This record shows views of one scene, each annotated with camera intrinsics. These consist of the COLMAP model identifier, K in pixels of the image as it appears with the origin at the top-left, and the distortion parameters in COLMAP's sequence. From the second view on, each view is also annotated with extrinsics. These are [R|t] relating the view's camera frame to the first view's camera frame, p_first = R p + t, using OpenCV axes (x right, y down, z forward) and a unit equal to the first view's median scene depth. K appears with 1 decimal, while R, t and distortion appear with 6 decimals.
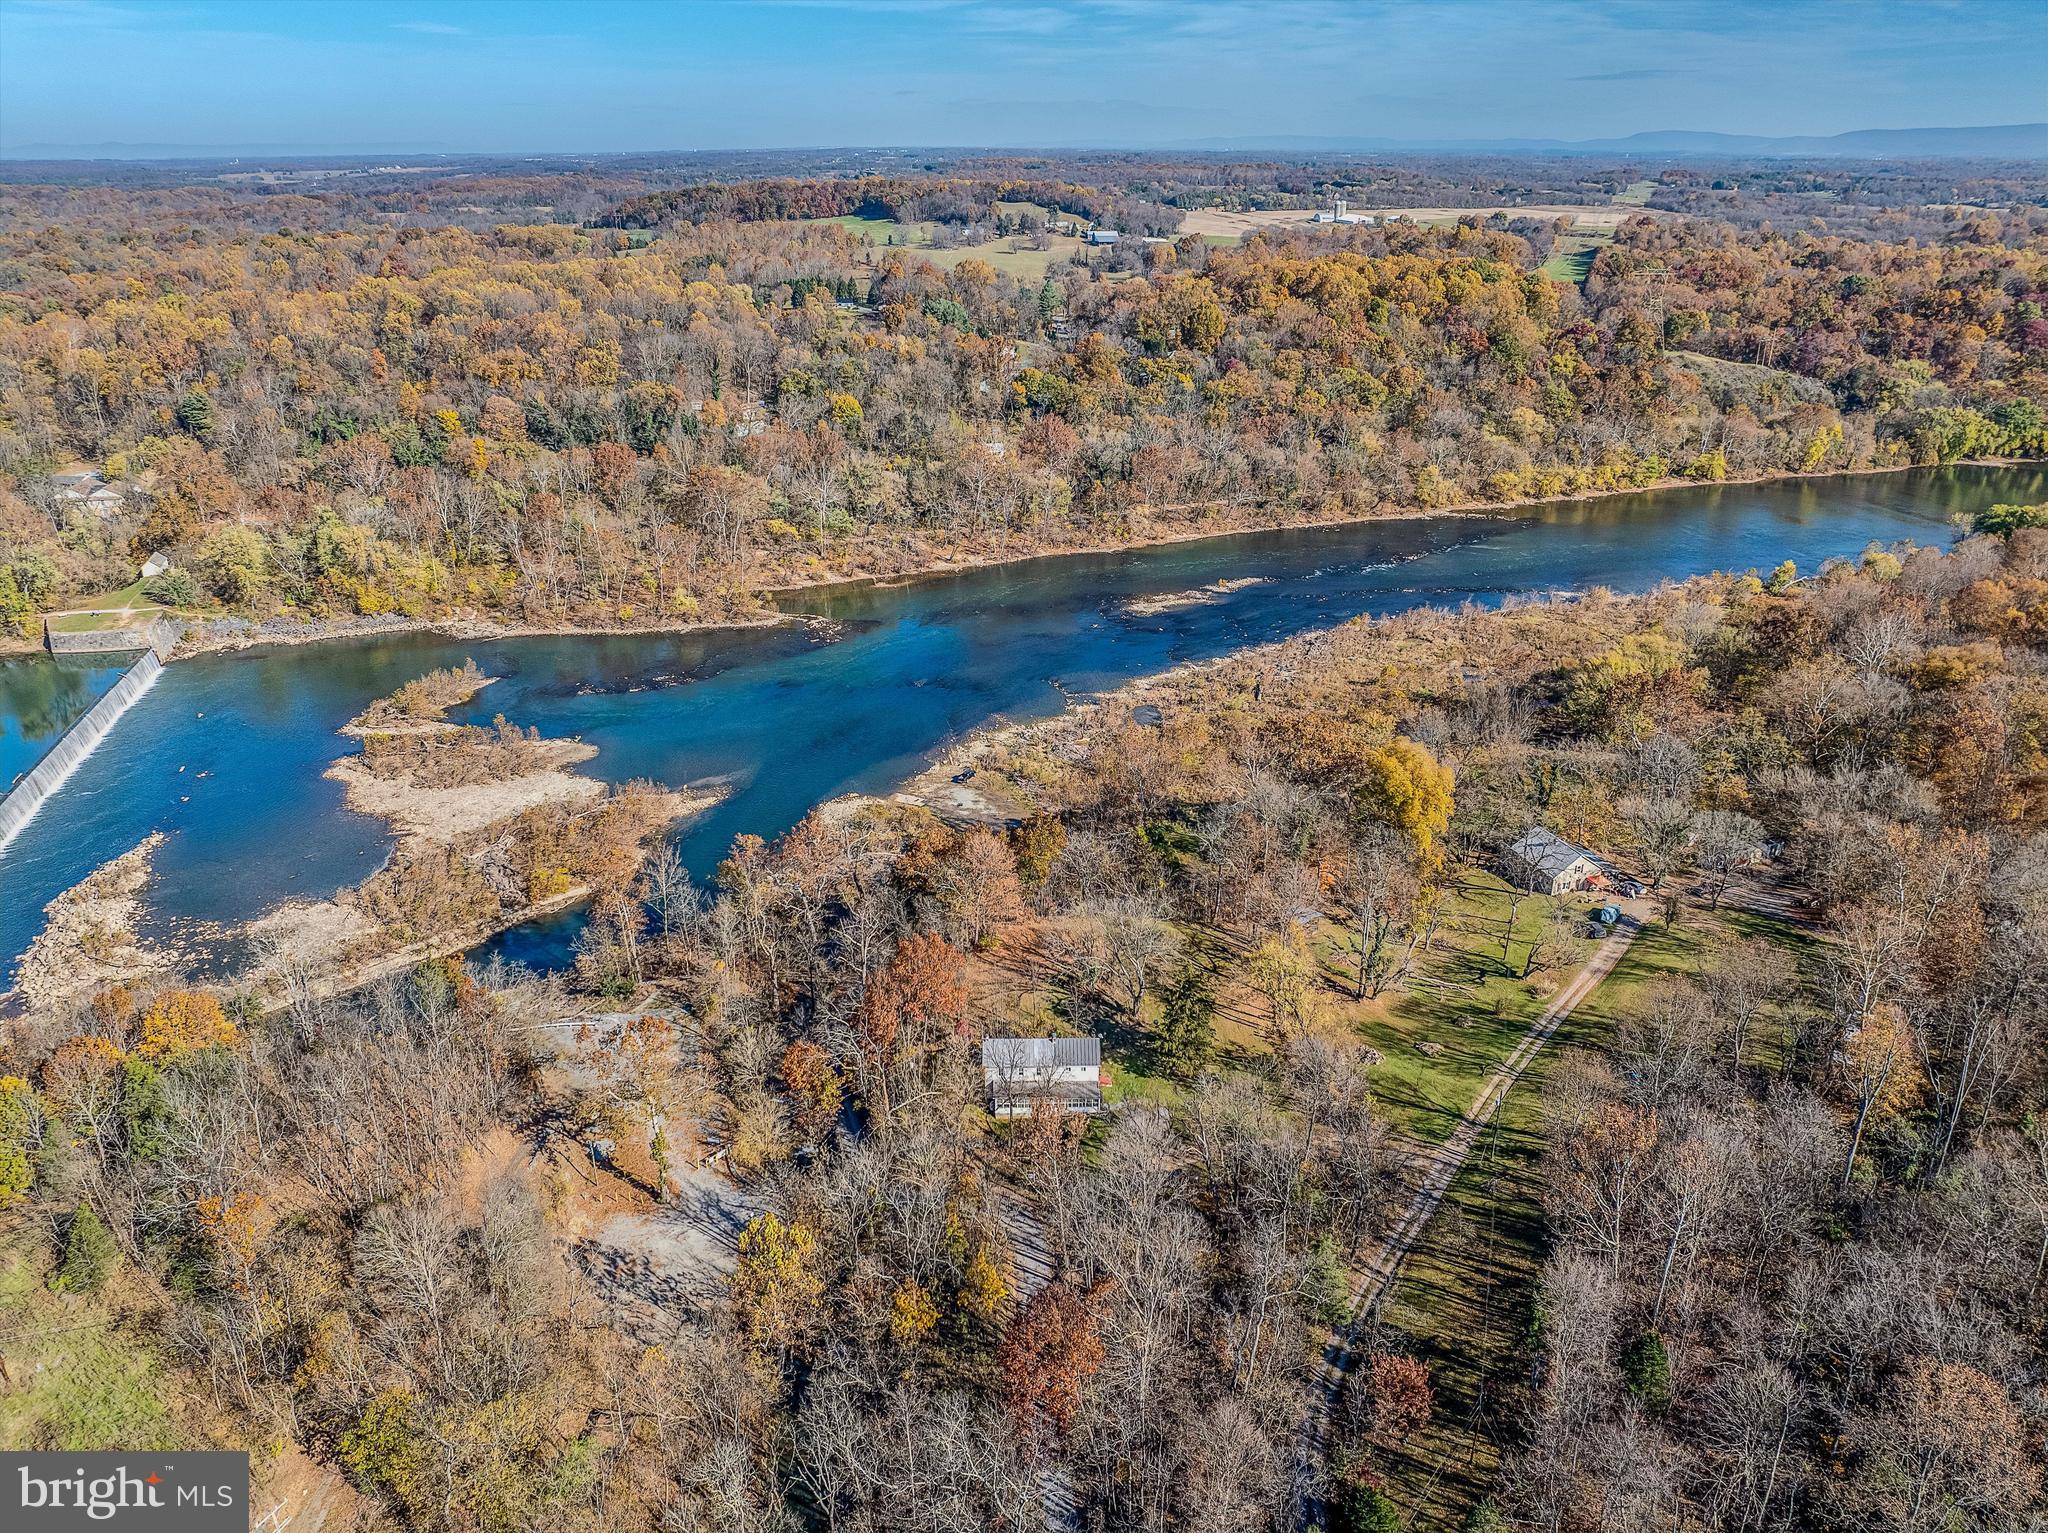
lens RADIAL K [[1434.7, 0, 1024.2], [0, 1434.7, 769.6], [0, 0, 1]] dist [-0.042554, 0.008988]
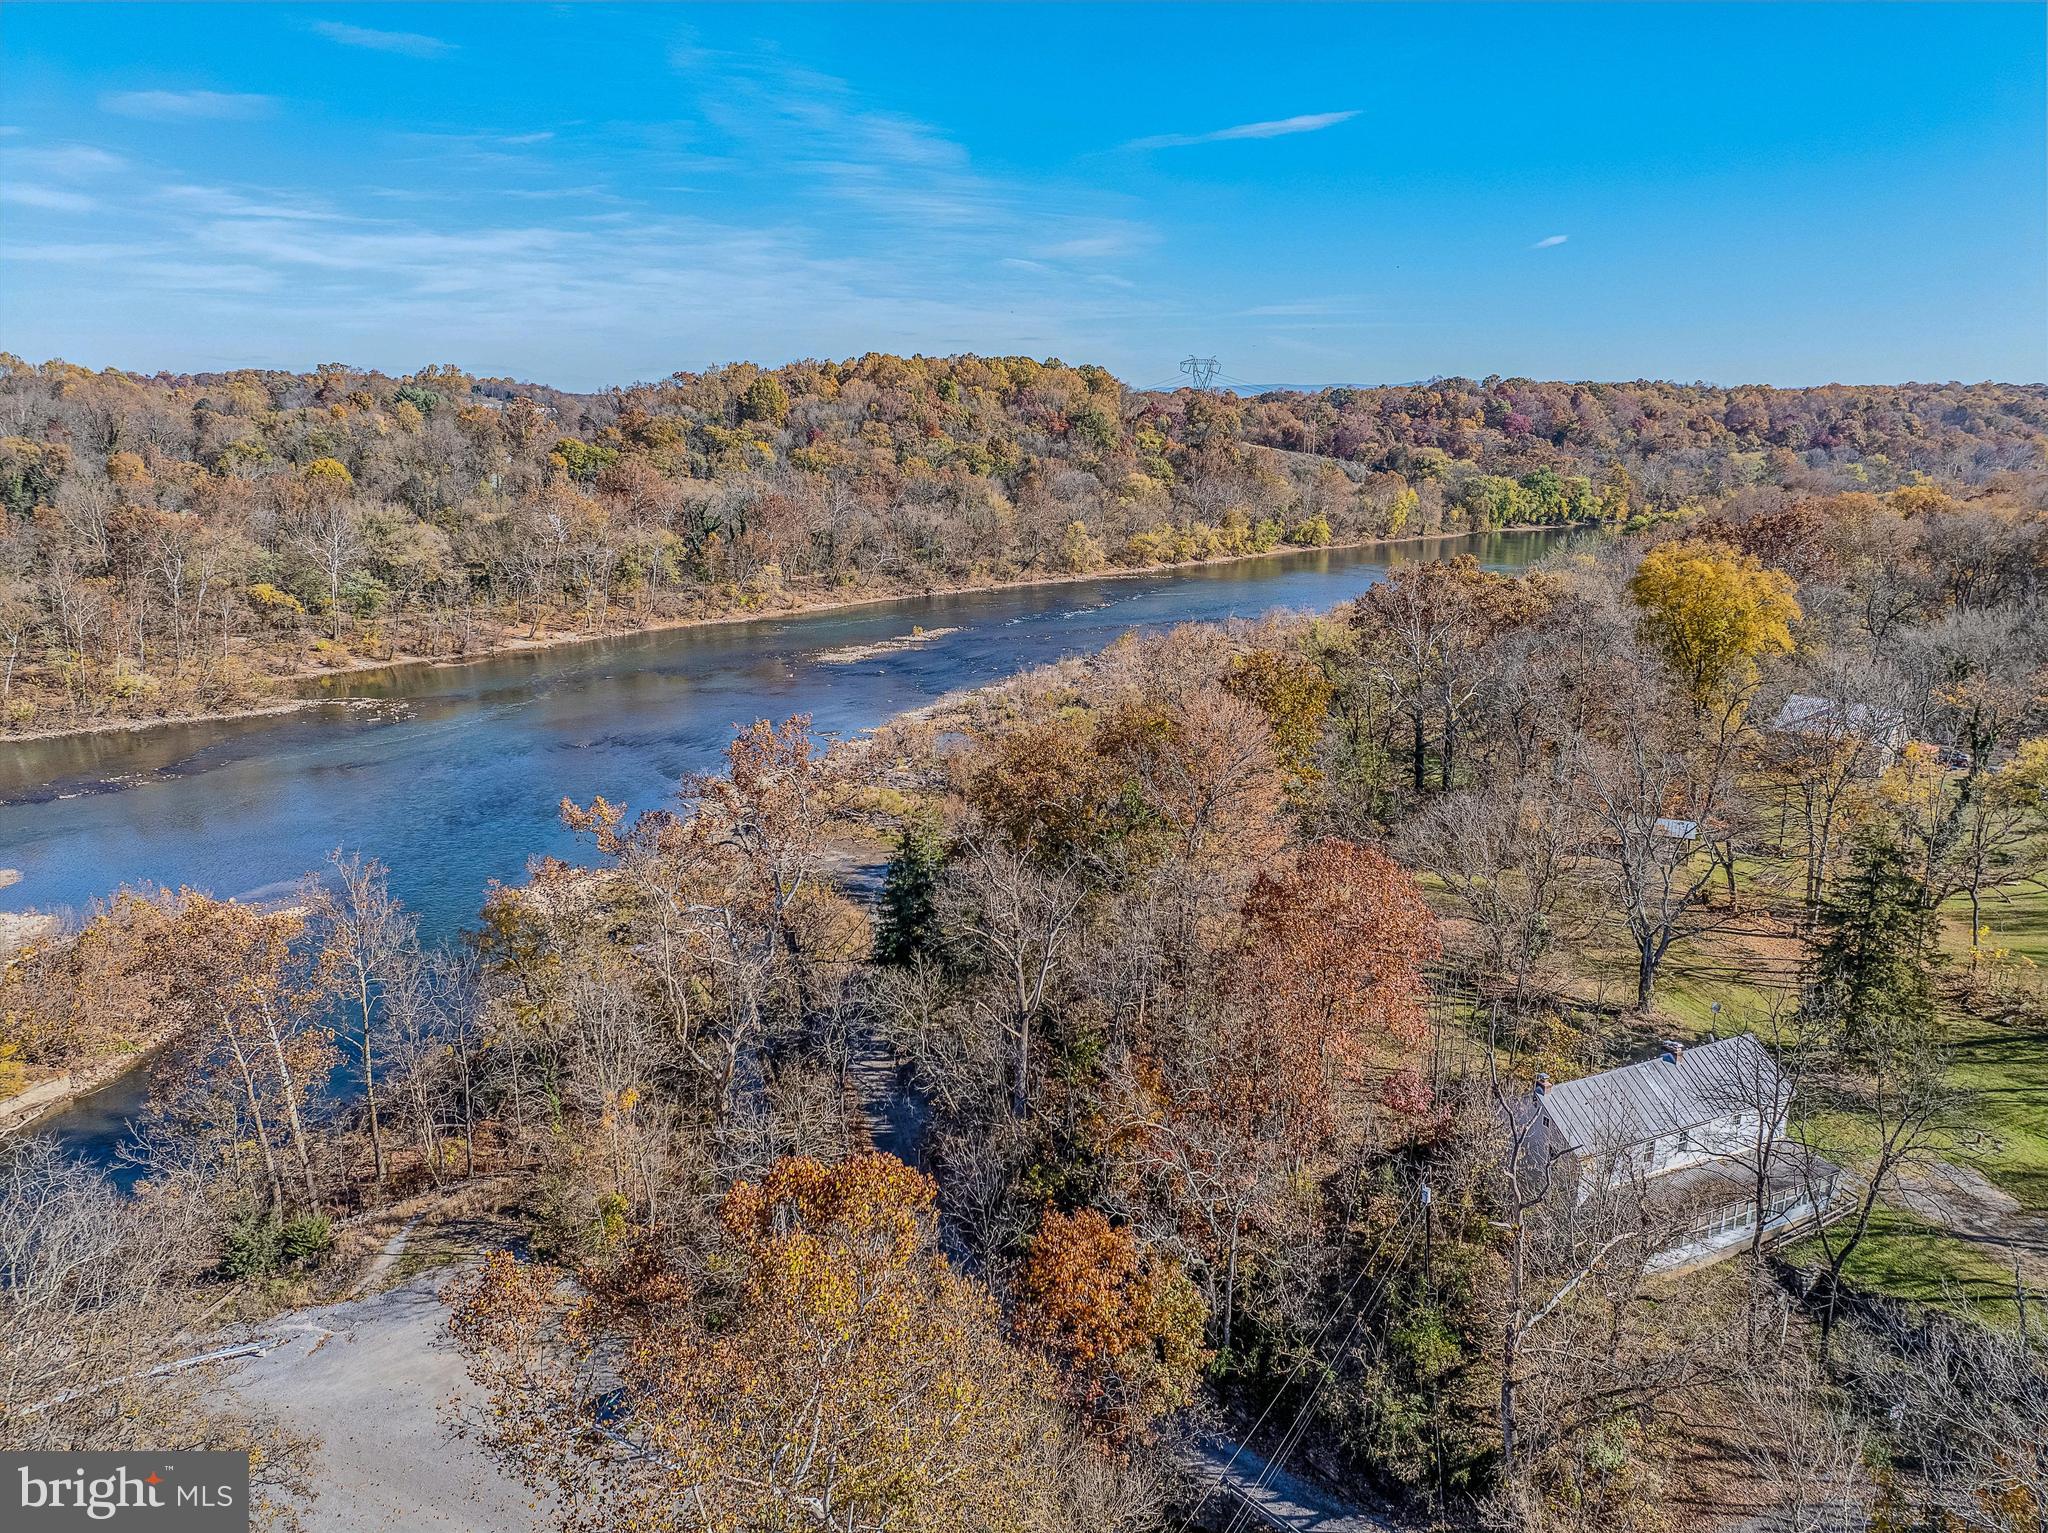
lens RADIAL K [[1434.7, 0, 1036.6], [0, 1434.7, 762.9], [0, 0, 1]] dist [-0.042554, 0.008988]
pose [[0.917317, -0.091522, 0.387495, -0.092395], [0.150647, 0.980652, -0.125008, 0.037892], [-0.368557, 0.173047, 0.913357, 0.244114]]
